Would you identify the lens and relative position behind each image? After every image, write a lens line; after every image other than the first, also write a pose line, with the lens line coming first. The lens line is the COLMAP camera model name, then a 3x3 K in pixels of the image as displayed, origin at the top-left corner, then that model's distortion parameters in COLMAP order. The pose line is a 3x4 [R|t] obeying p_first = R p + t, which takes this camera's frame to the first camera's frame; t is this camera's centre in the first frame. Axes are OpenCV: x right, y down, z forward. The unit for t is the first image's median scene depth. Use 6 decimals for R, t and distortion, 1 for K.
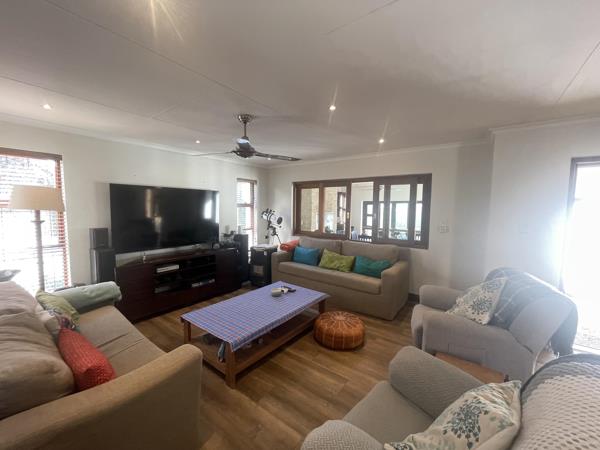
lens RADIAL K [[243.2, 0, 299.7], [0, 243.2, 228.1], [0, 0, 1]] dist [0.002425, -0.000161]
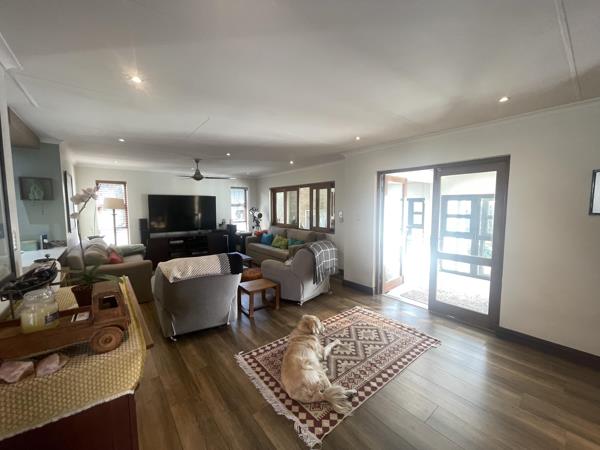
lens RADIAL K [[243.2, 0, 299.2], [0, 243.2, 223.1], [0, 0, 1]] dist [0.002425, -0.000161]
pose [[0.965990, 0.002262, -0.258571, 0.583880], [-0.006770, 0.999840, -0.016543, 0.040714], [0.258492, 0.017731, 0.965851, -0.358100]]
